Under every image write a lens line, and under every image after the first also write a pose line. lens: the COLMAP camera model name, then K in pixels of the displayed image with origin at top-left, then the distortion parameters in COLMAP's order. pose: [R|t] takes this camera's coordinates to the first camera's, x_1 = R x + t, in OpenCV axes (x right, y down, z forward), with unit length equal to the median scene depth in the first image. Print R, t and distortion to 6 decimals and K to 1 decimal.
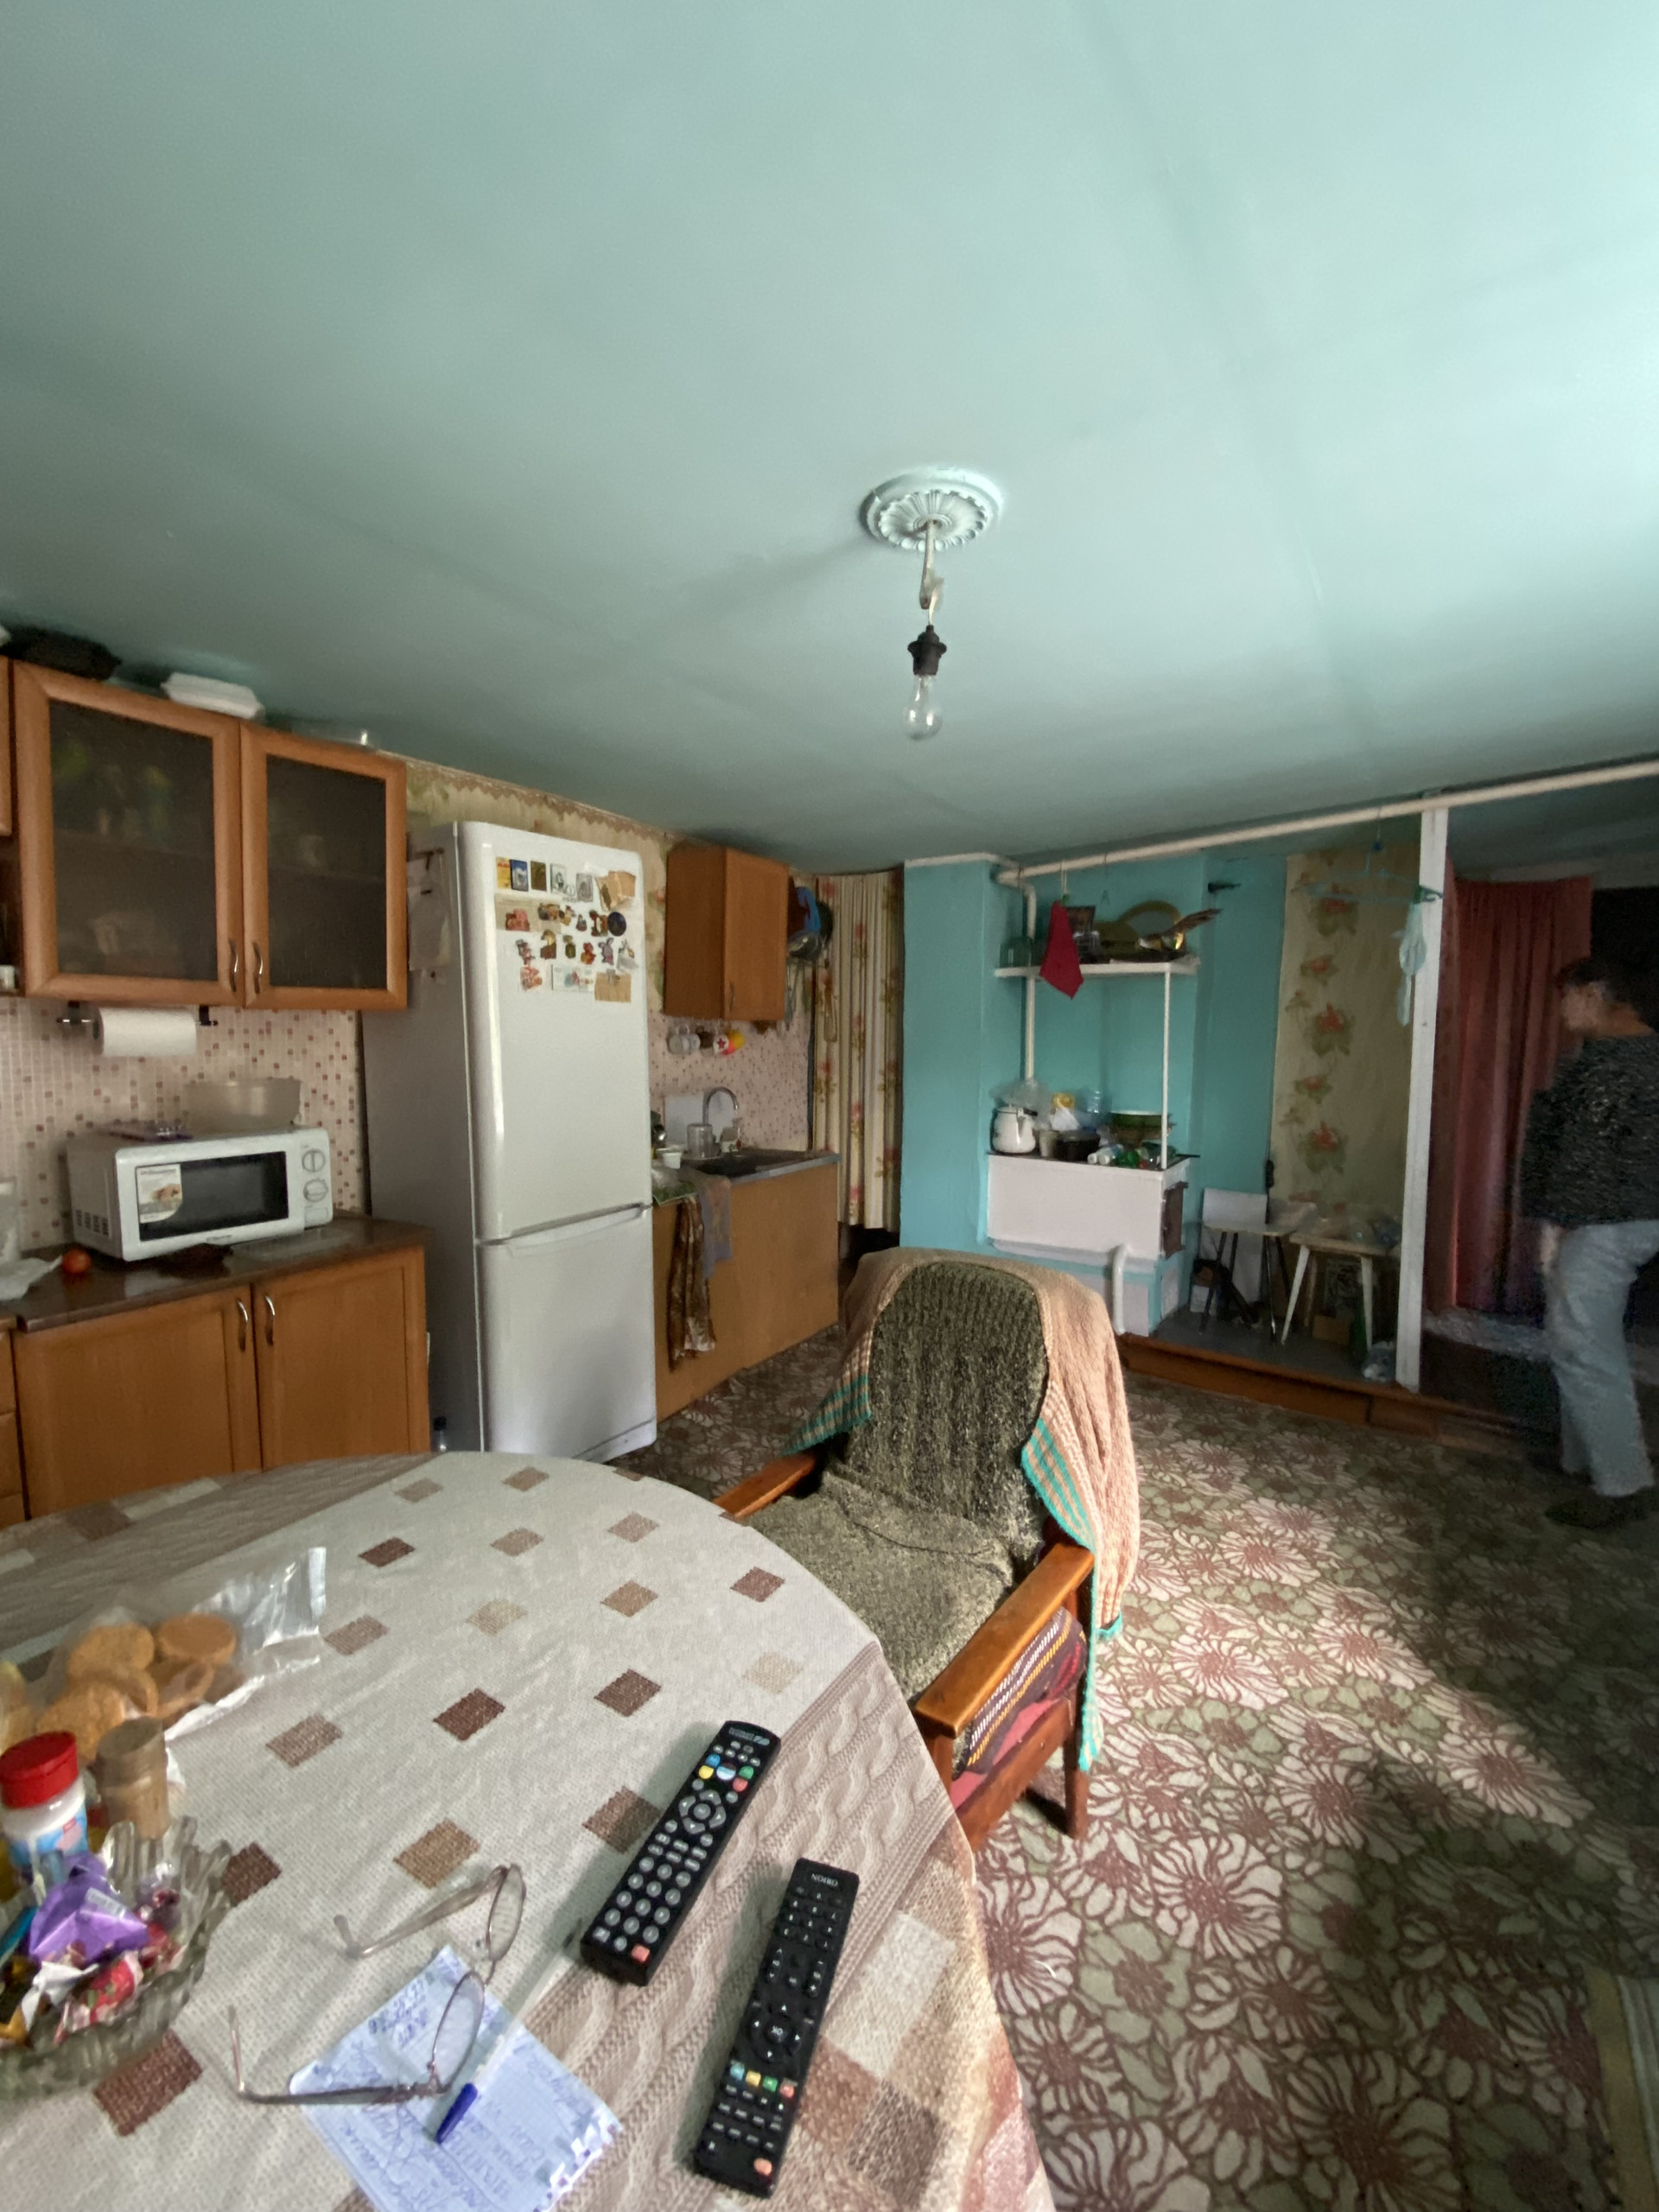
lens RADIAL K [[897.1, 0, 835.1], [0, 897.1, 1099.6], [0, 0, 1]] dist [0.031459, -0.023222]
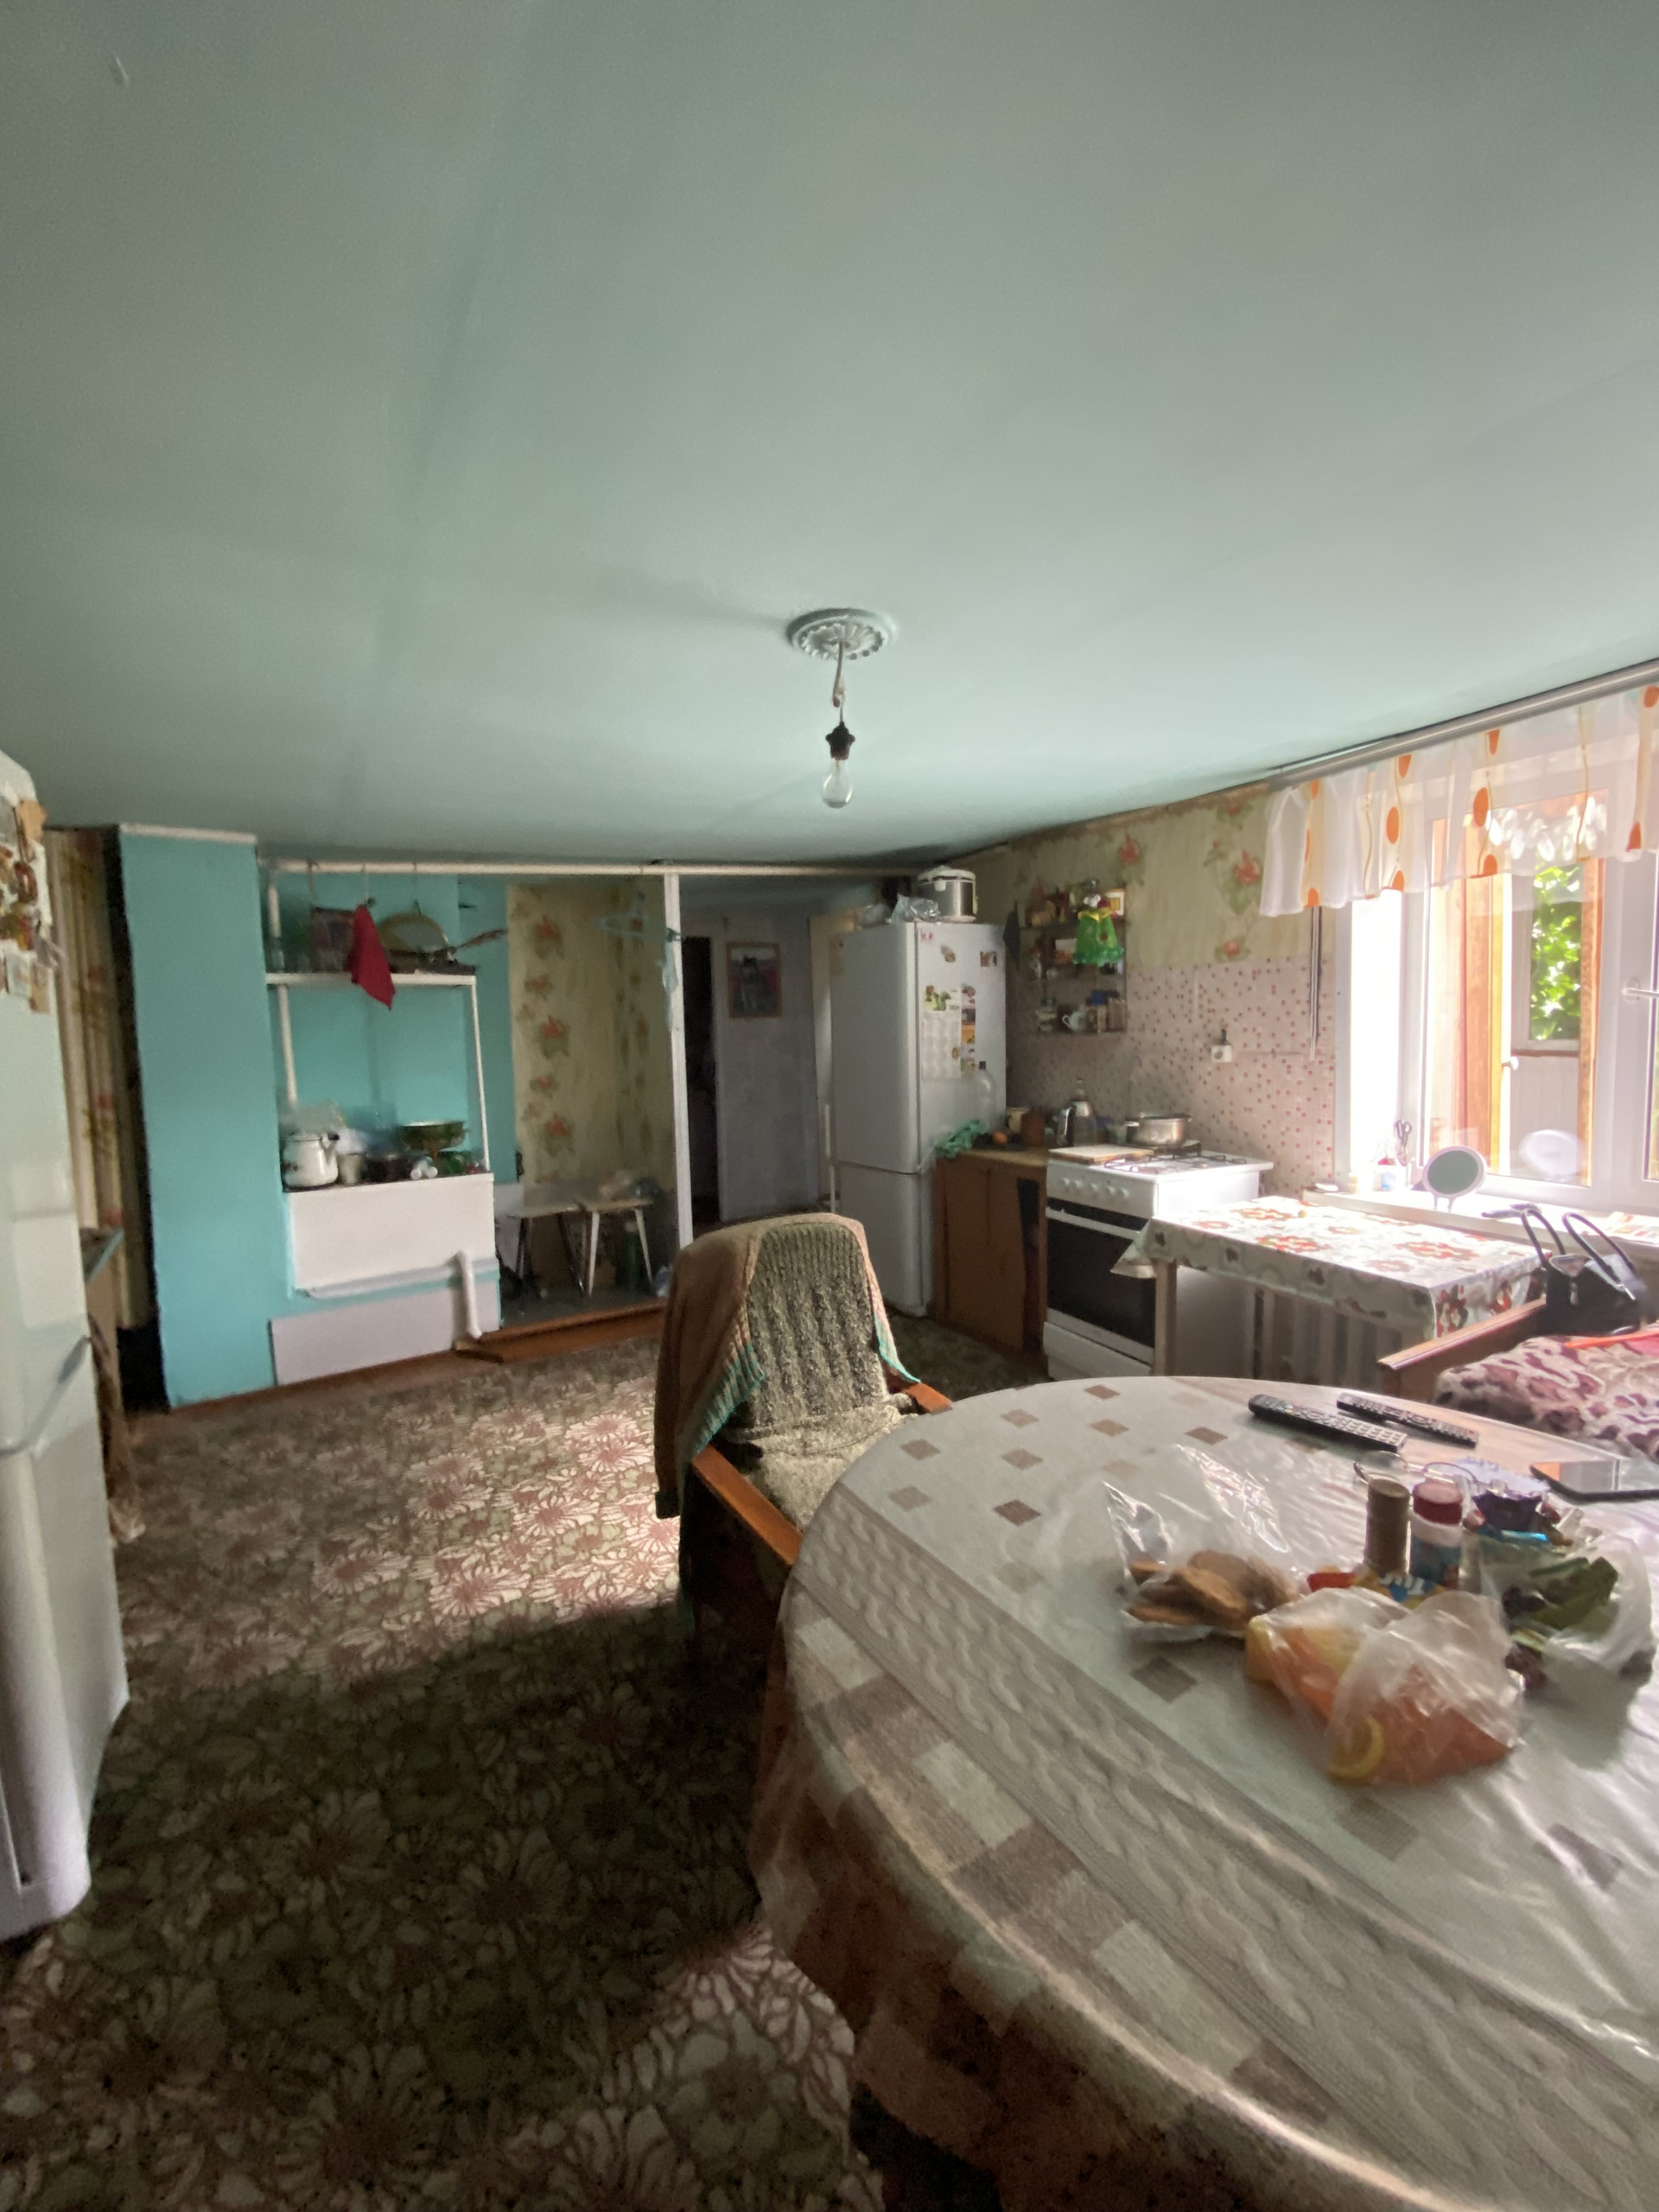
lens RADIAL K [[896.8, 0, 817.3], [0, 896.8, 1096.2], [0, 0, 1]] dist [0.043755, -0.024481]
pose [[0.407874, -0.087047, 0.908879, -0.519748], [0.103312, 0.993452, 0.048784, -0.025937], [-0.907174, 0.074000, 0.414196, 0.244648]]
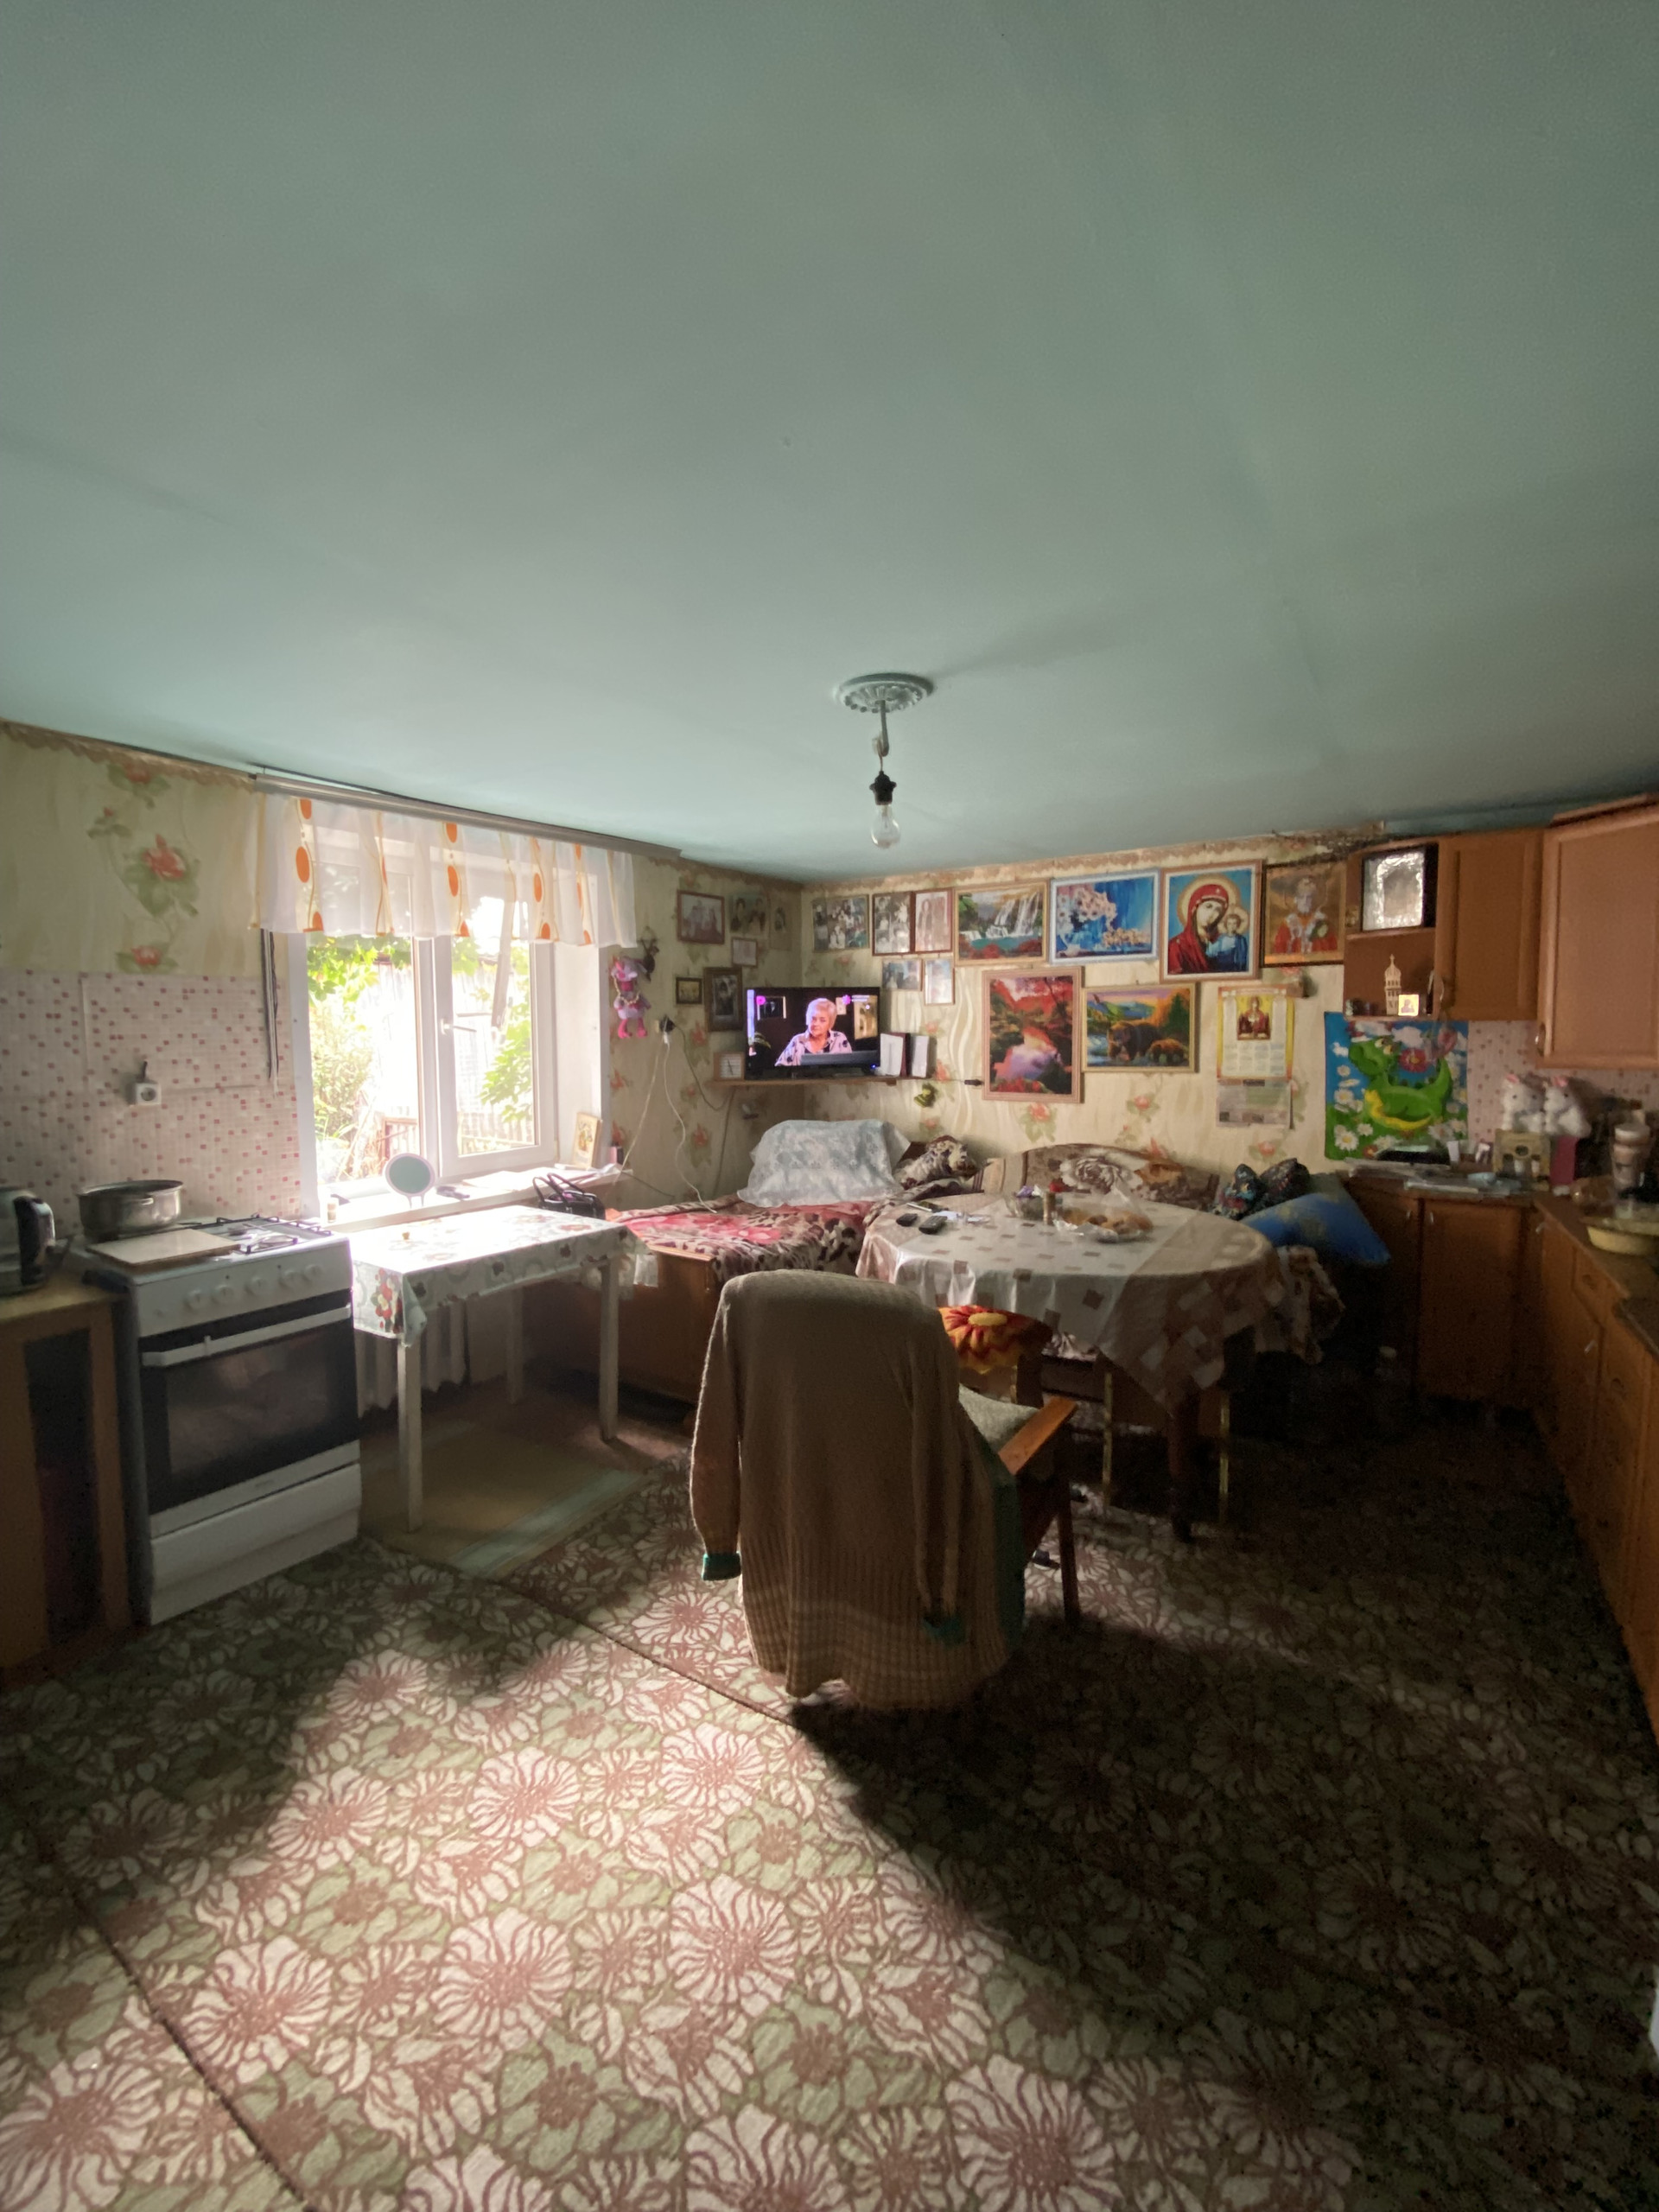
lens RADIAL K [[896.9, 0, 828.7], [0, 896.9, 1094.1], [0, 0, 1]] dist [0.034866, -0.022262]
pose [[-0.999680, -0.001791, -0.025246, 0.102016], [-0.005943, 0.986212, 0.165379, -0.119255], [0.024601, 0.165476, -0.985907, 1.130580]]
